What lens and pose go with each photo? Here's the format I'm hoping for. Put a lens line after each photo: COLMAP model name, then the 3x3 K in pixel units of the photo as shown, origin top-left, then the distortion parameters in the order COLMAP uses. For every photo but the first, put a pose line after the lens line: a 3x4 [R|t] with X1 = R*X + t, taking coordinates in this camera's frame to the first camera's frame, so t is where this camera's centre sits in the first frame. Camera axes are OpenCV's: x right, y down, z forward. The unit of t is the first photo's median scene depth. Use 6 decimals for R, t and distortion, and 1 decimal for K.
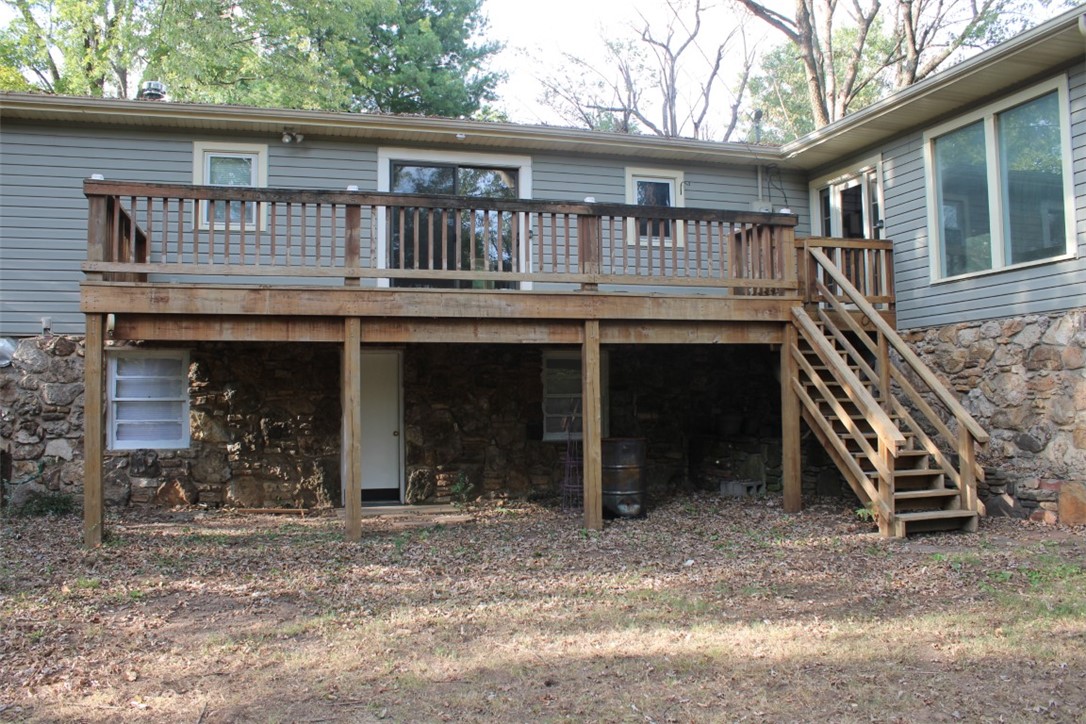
lens RADIAL K [[890.7, 0, 530.6], [0, 890.7, 353.1], [0, 0, 1]] dist [-0.154361, 0.131533]
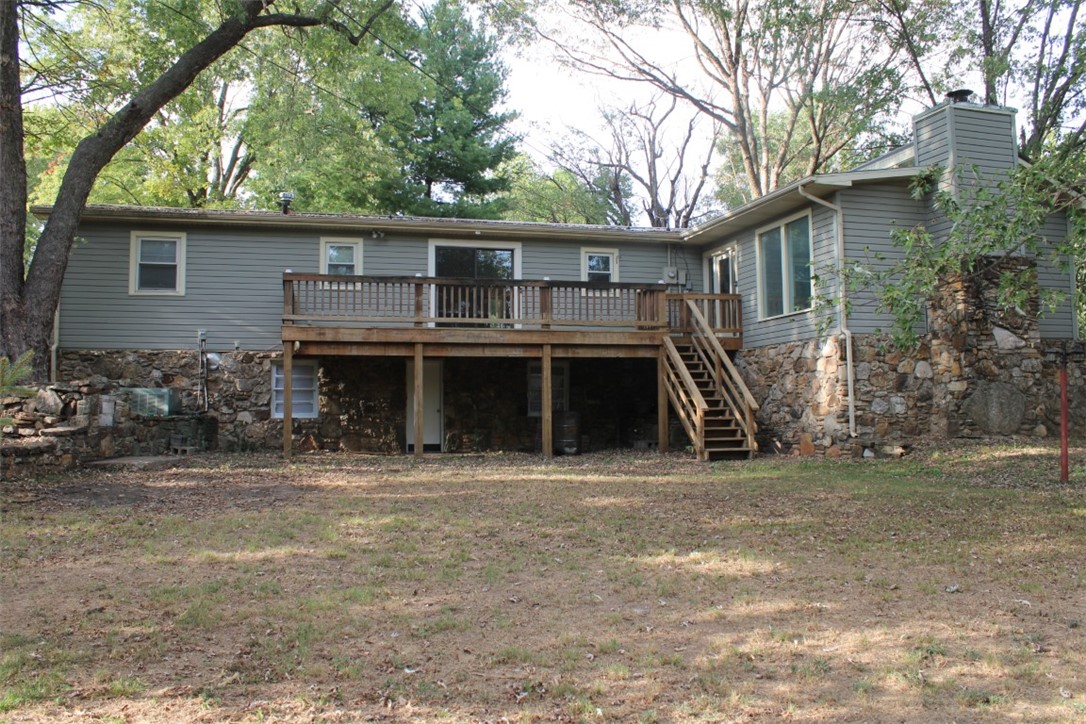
lens RADIAL K [[890.7, 0, 530.6], [0, 890.7, 353.1], [0, 0, 1]] dist [-0.154361, 0.131533]
pose [[0.999414, 0.002354, -0.034138, 0.087504], [-0.002865, 0.999884, -0.014941, 0.007559], [0.034099, 0.015030, 0.999305, -0.751749]]
